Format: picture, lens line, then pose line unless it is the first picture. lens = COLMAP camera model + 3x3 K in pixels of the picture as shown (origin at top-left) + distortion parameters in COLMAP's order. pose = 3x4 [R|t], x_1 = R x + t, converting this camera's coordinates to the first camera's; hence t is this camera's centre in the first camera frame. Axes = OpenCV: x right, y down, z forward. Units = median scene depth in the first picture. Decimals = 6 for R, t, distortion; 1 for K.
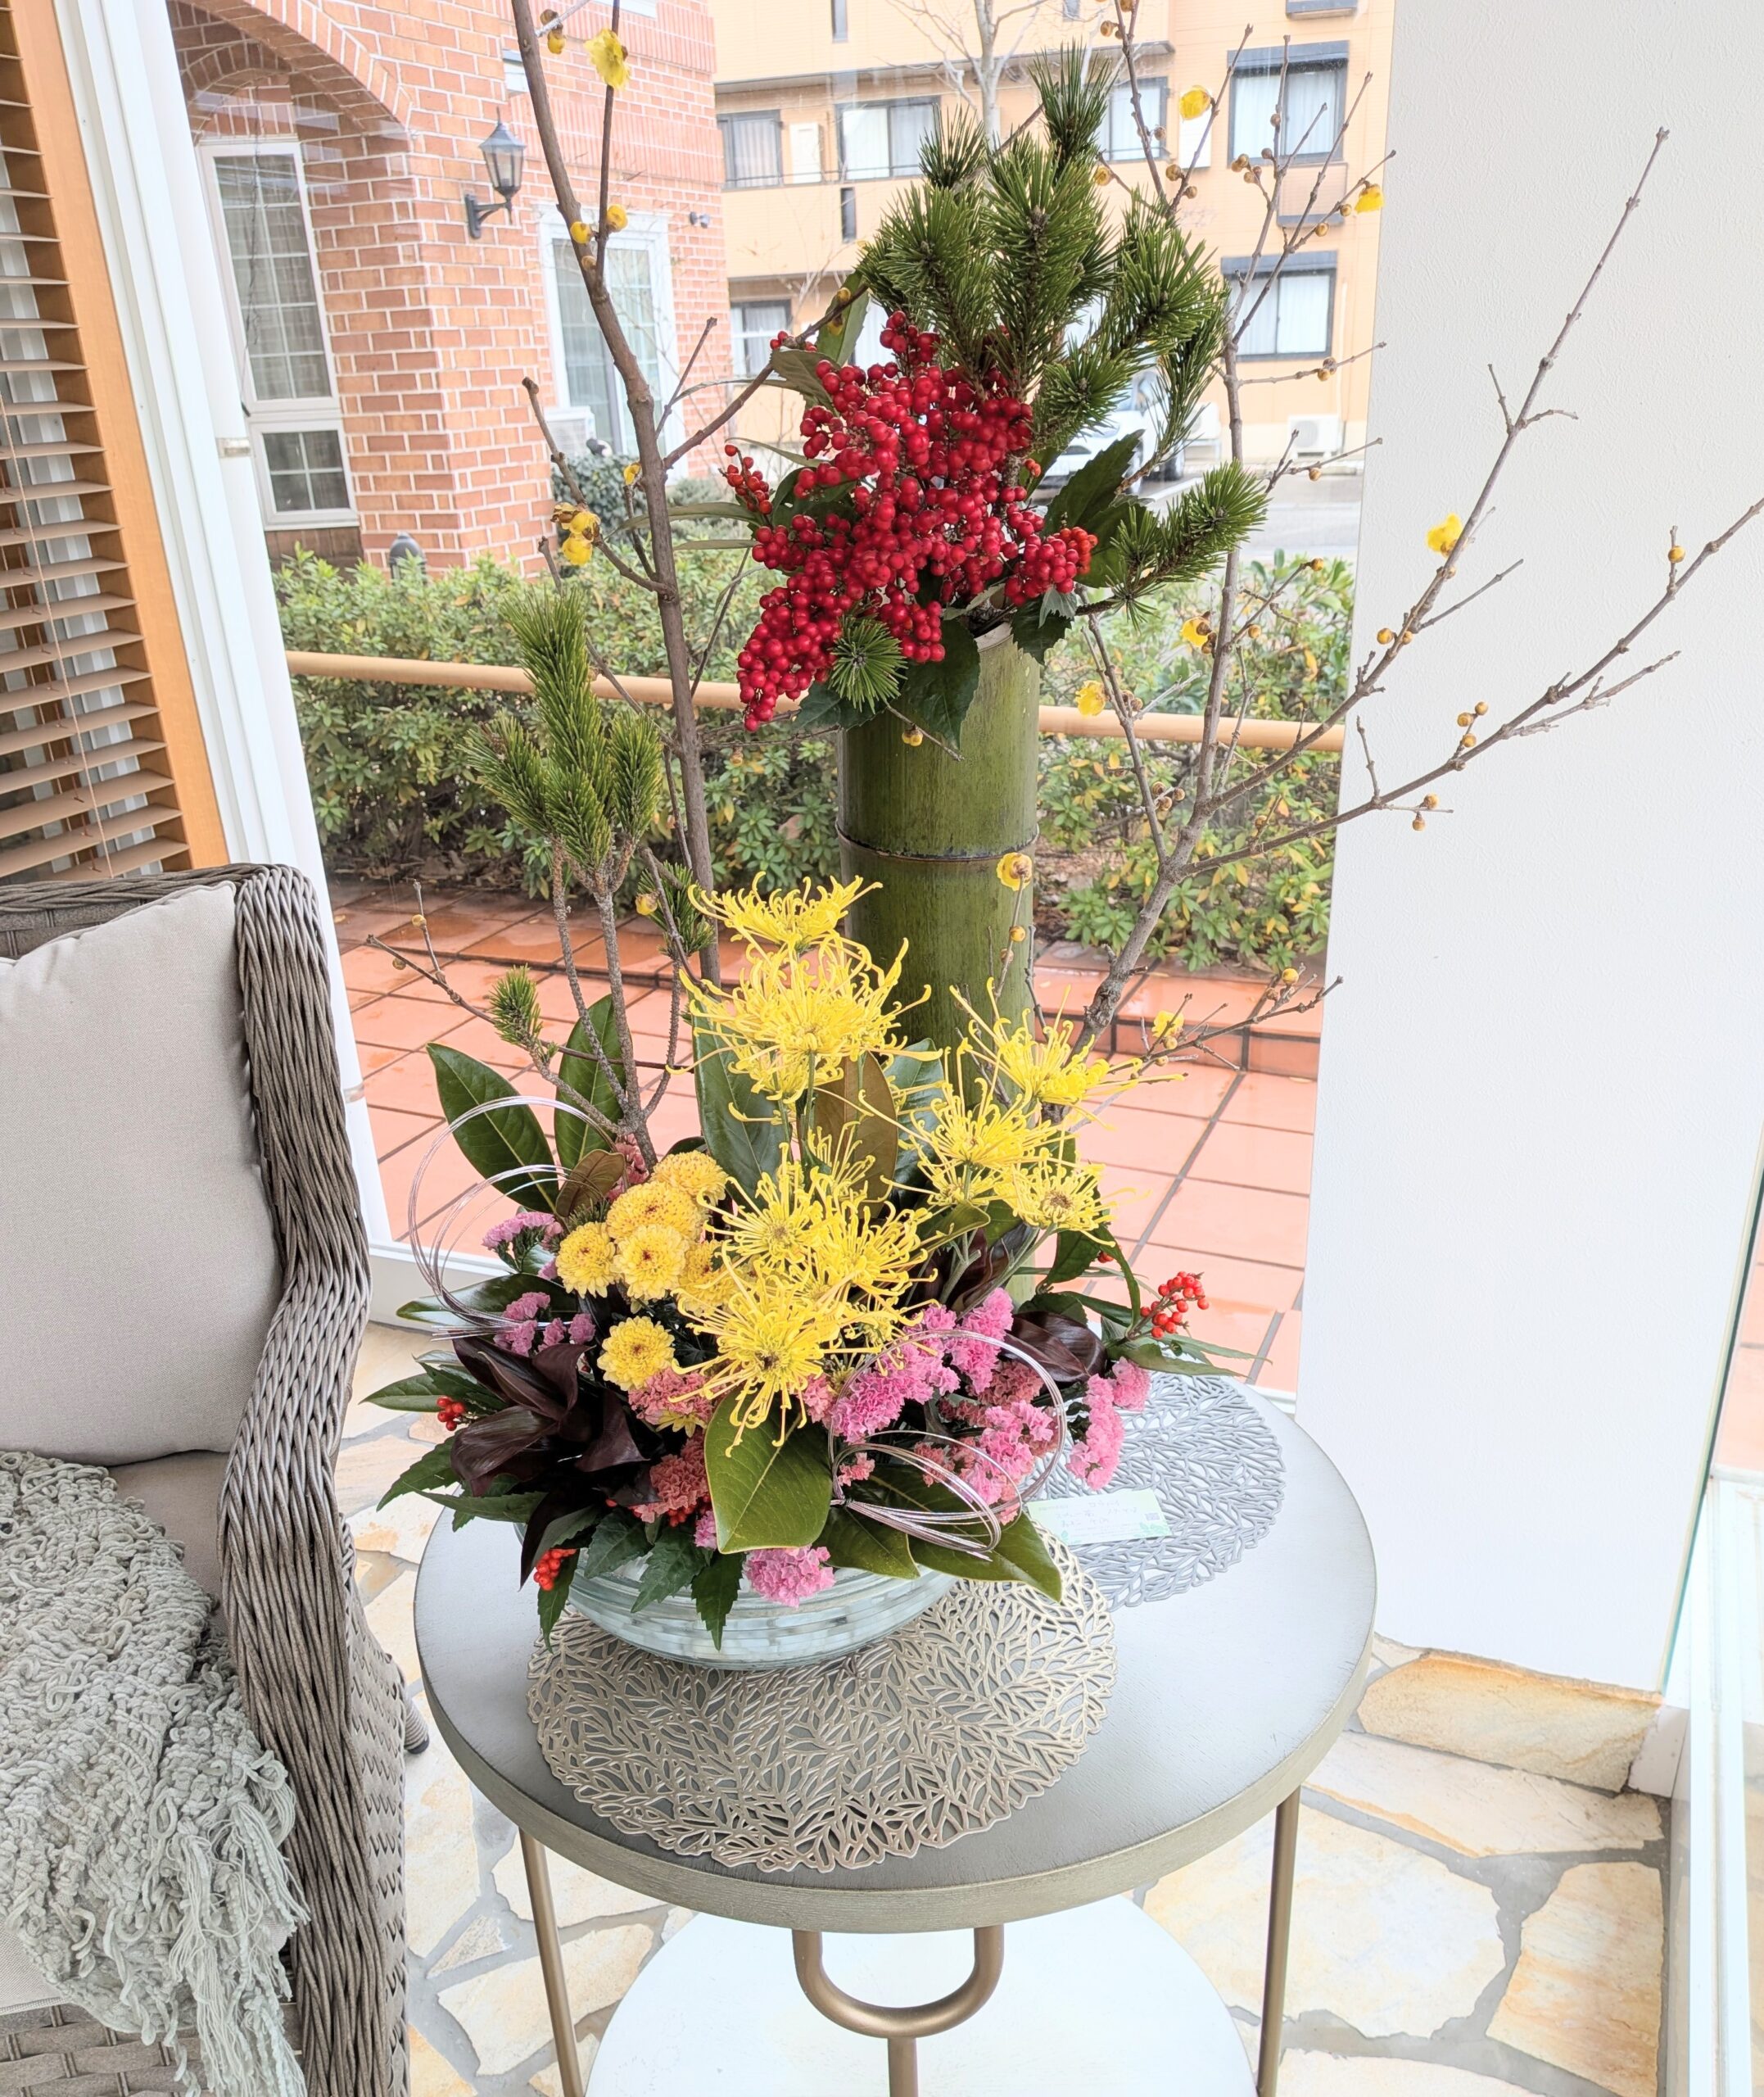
lens RADIAL K [[1722.1, 0, 880.8], [0, 1722.1, 1171.8], [0, 0, 1]] dist [0.047154, -0.087197]
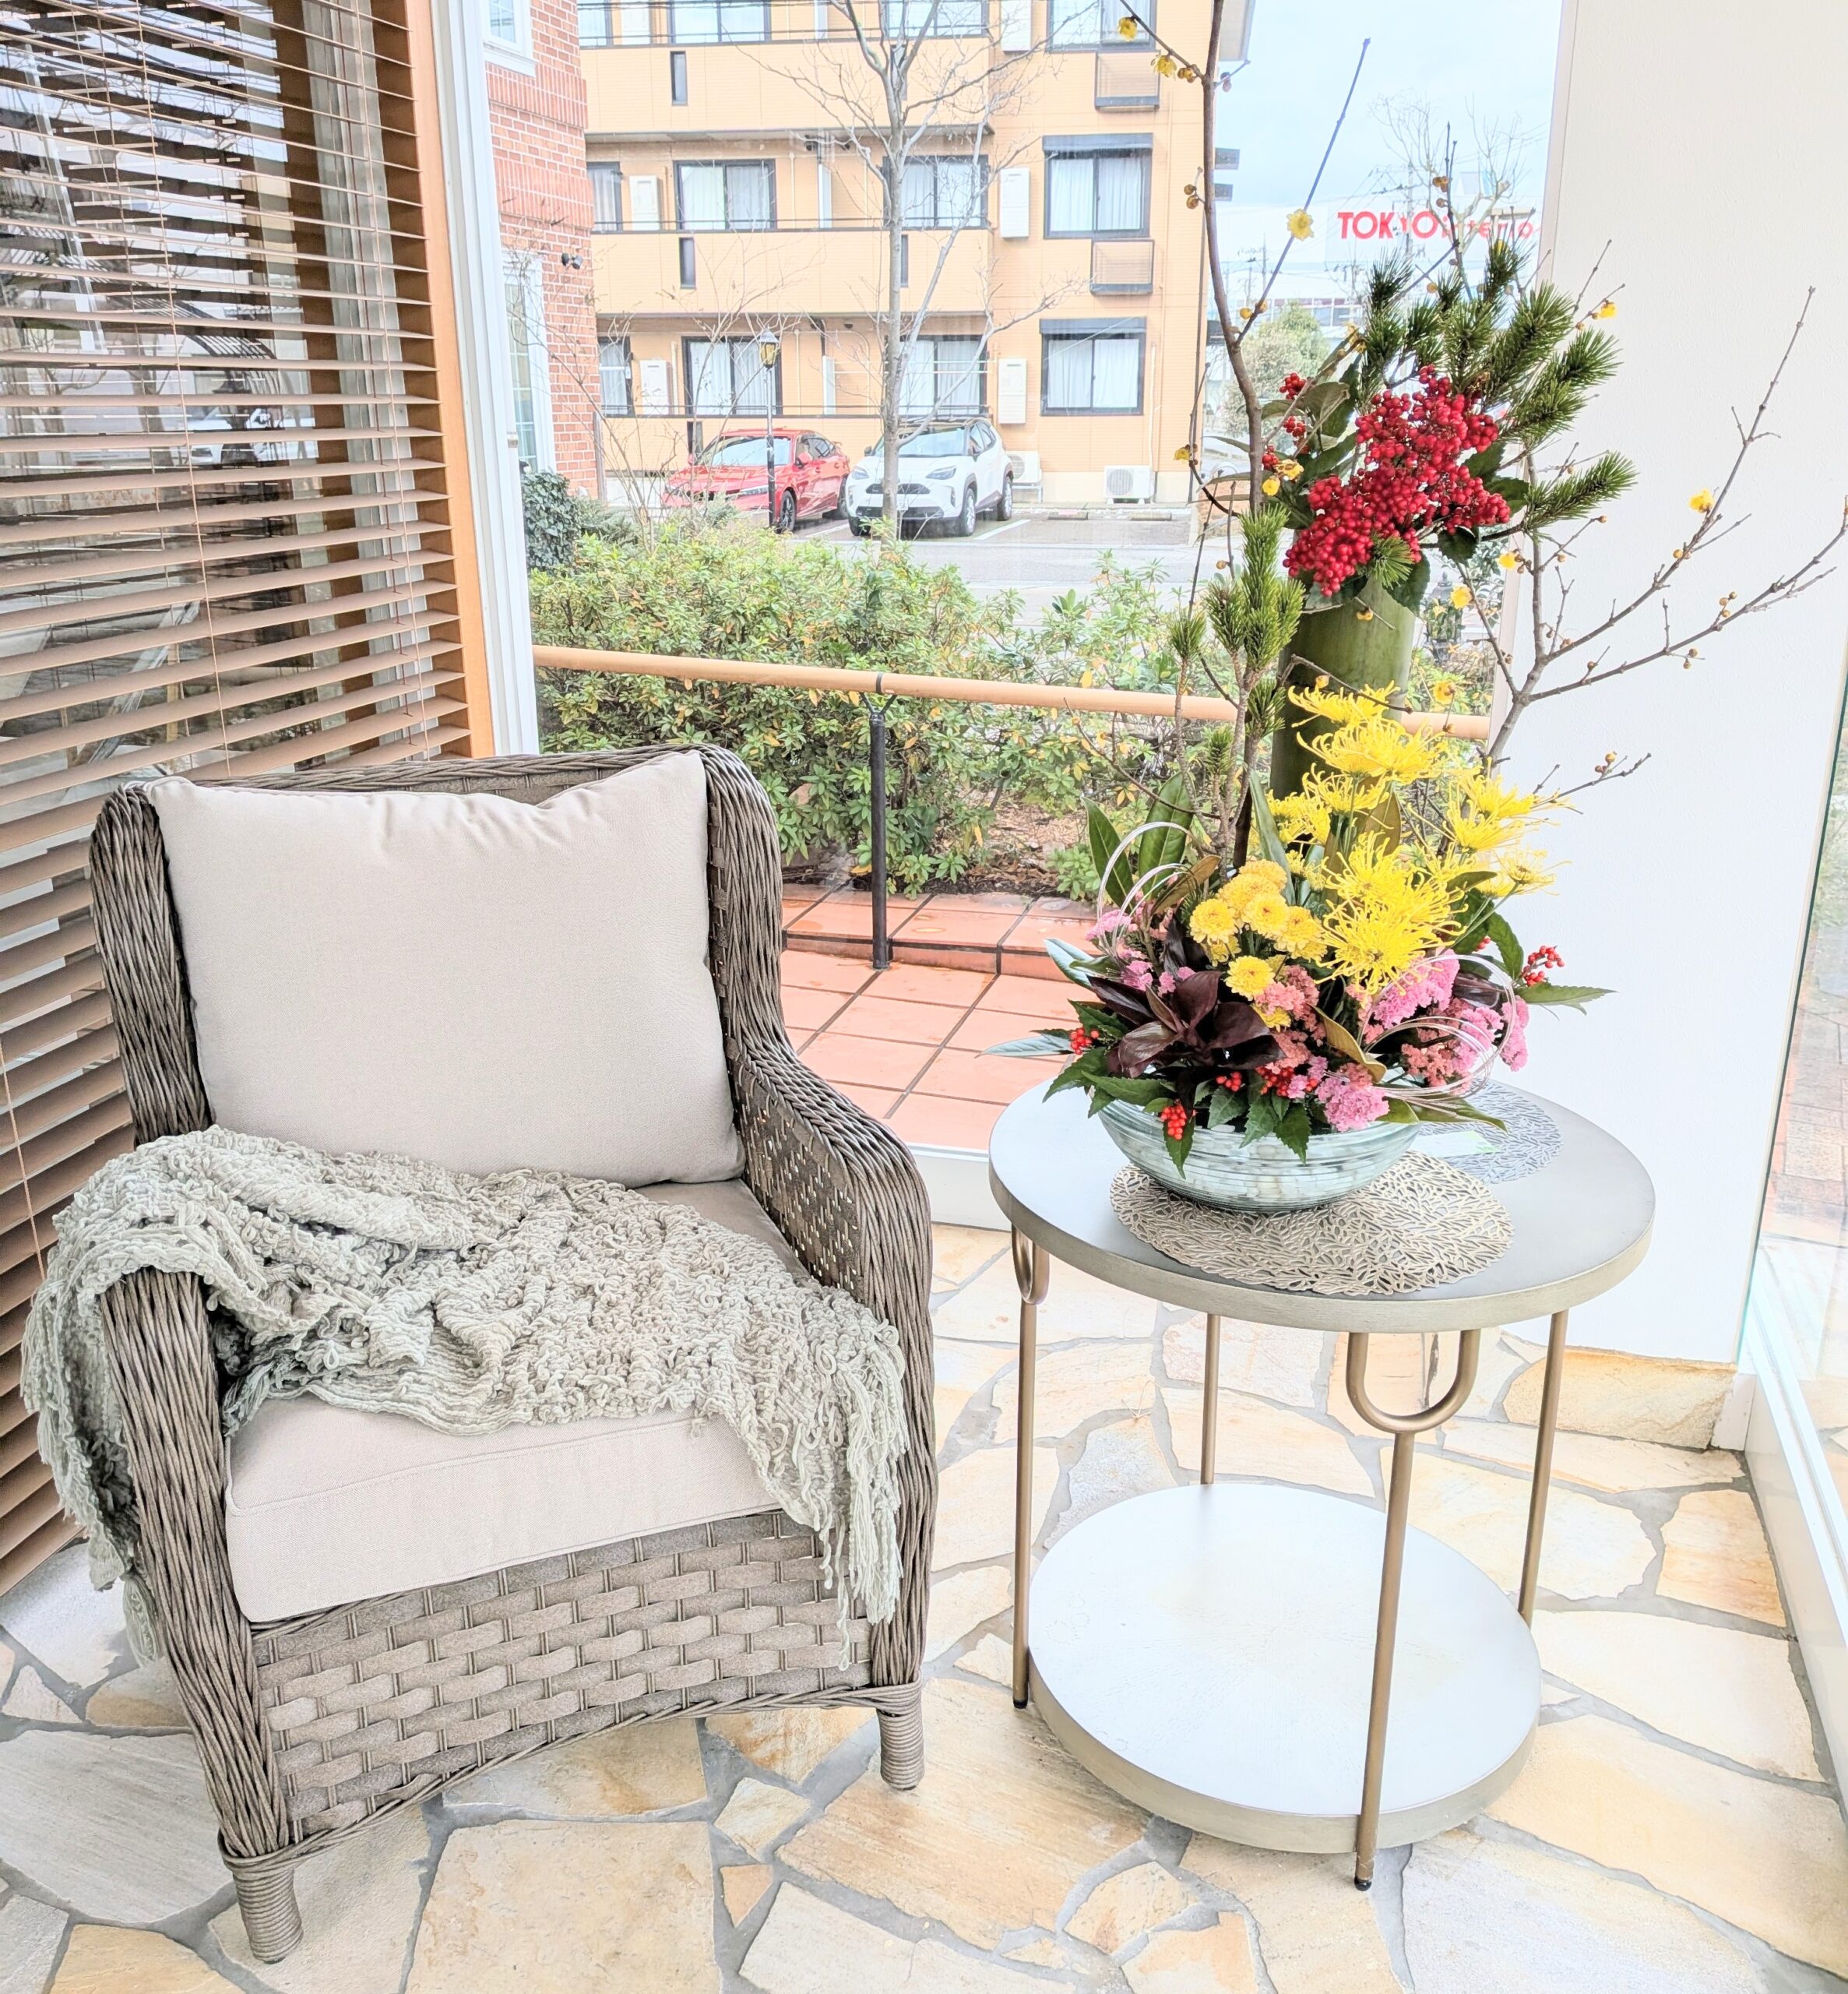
lens RADIAL K [[1796.8, 0, 873.2], [0, 1796.8, 994.0], [0, 0, 1]] dist [0.129012, -0.244703]
pose [[0.991206, -0.000749, 0.132328, -0.392625], [0.017140, 0.992287, -0.122775, 0.177420], [-0.131215, 0.123963, 0.983573, -0.333487]]
